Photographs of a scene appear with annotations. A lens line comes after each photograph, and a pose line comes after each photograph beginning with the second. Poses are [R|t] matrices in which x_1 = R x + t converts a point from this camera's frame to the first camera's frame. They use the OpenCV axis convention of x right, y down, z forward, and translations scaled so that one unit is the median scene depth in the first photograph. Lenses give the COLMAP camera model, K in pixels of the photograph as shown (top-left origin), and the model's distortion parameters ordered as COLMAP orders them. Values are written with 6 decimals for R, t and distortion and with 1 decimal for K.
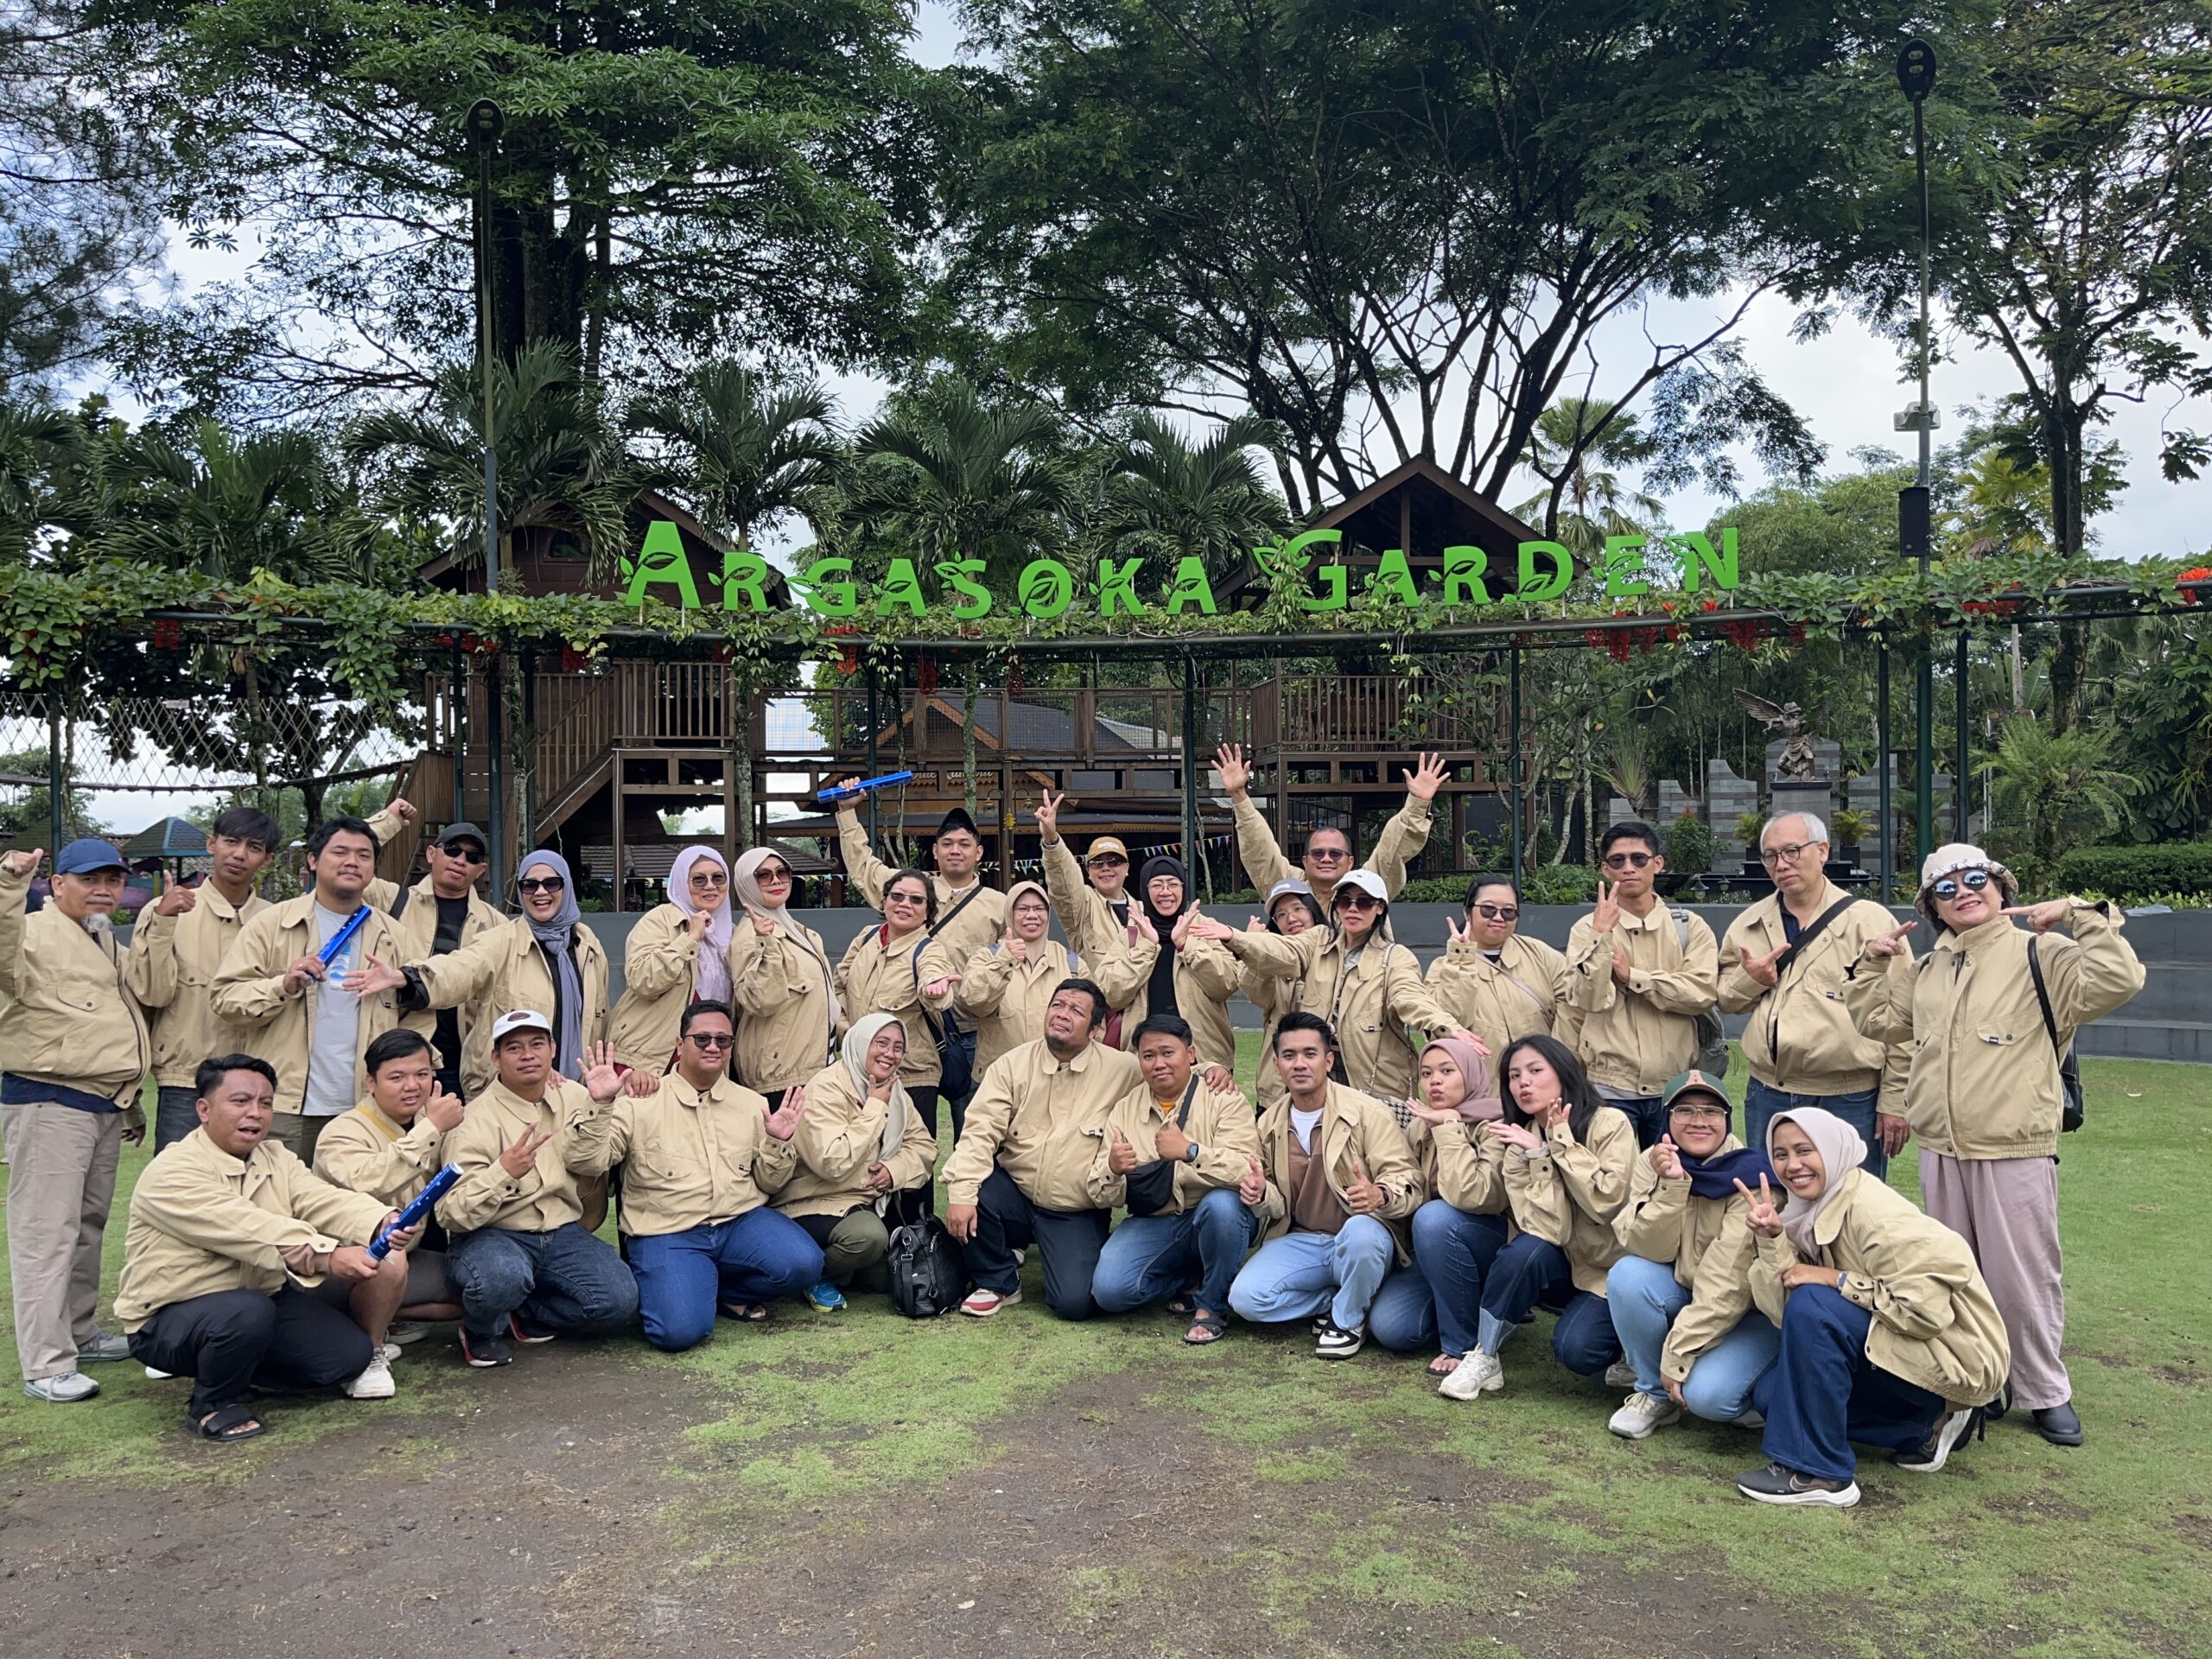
lens RADIAL K [[1675.8, 0, 1107.4], [0, 1675.8, 832.2], [0, 0, 1]] dist [-0.001078, -0.000305]
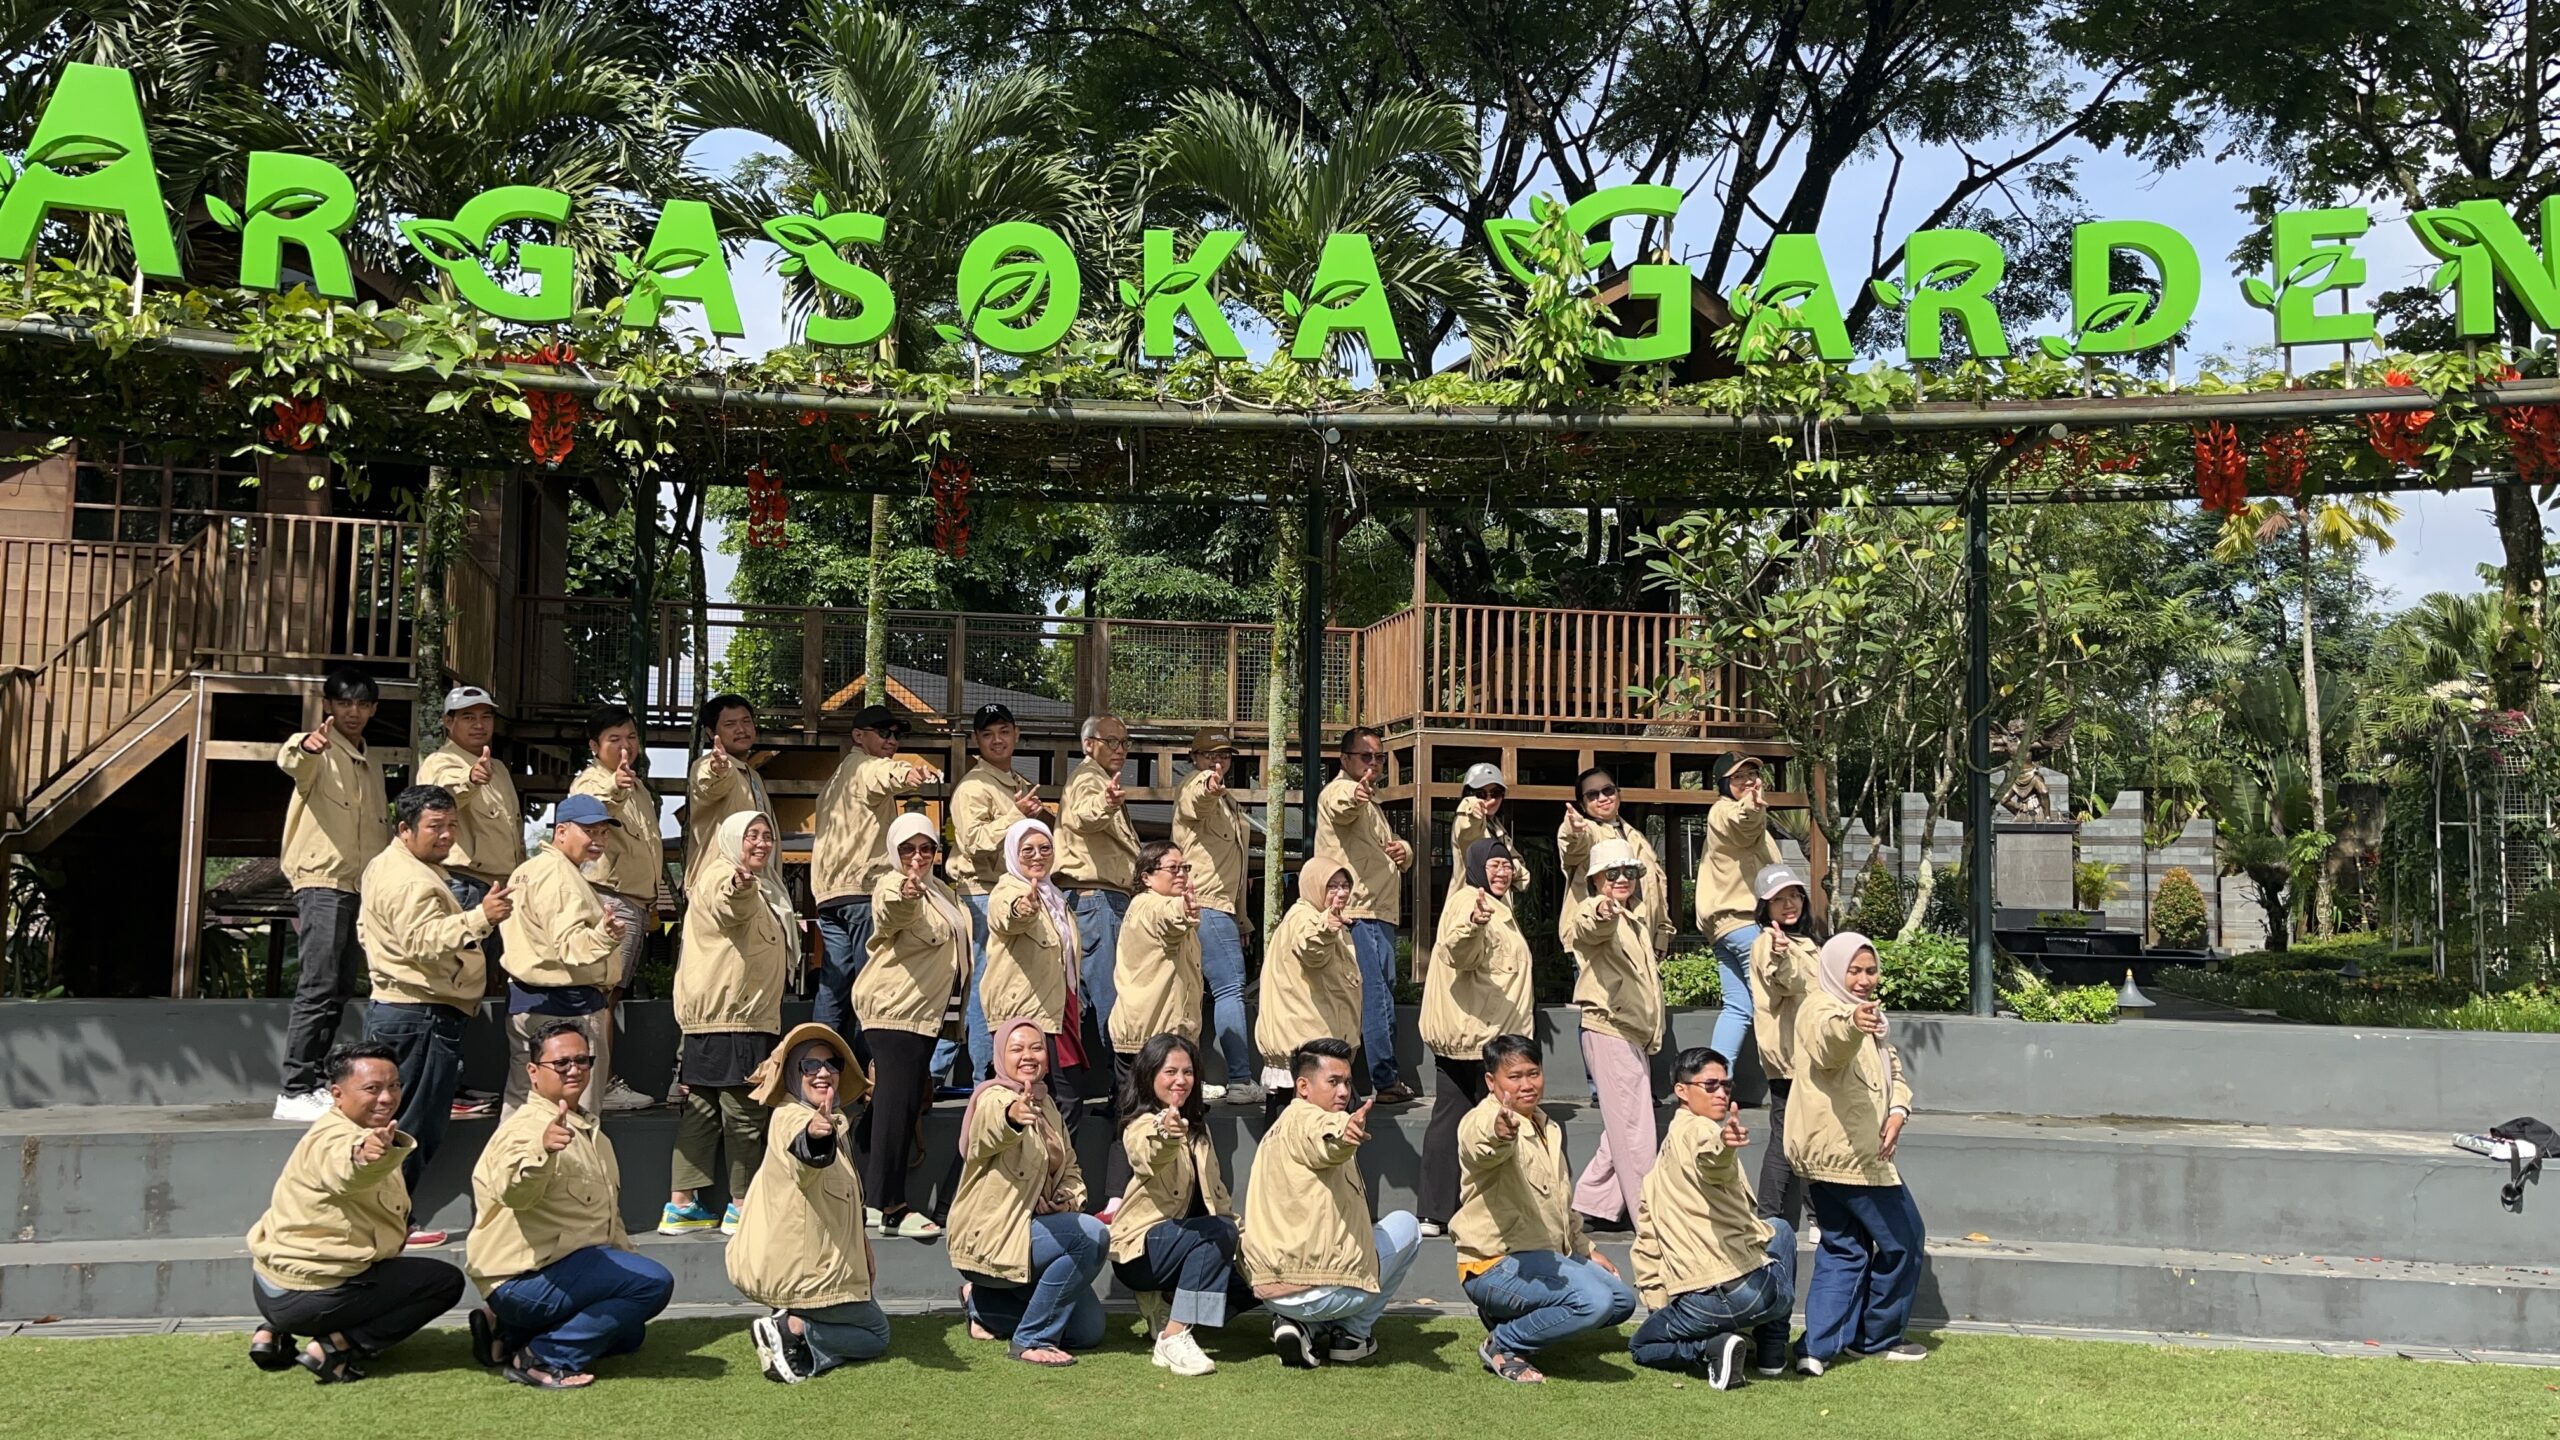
lens RADIAL K [[1940.6, 0, 1271.9], [0, 1940.6, 704.9], [0, 0, 1]] dist [0.008697, 0.004683]
pose [[0.996177, 0.031159, 0.081608, -0.004859], [-0.023944, 0.995838, -0.087942, 0.004057], [-0.084009, 0.085651, 0.992777, 0.262723]]
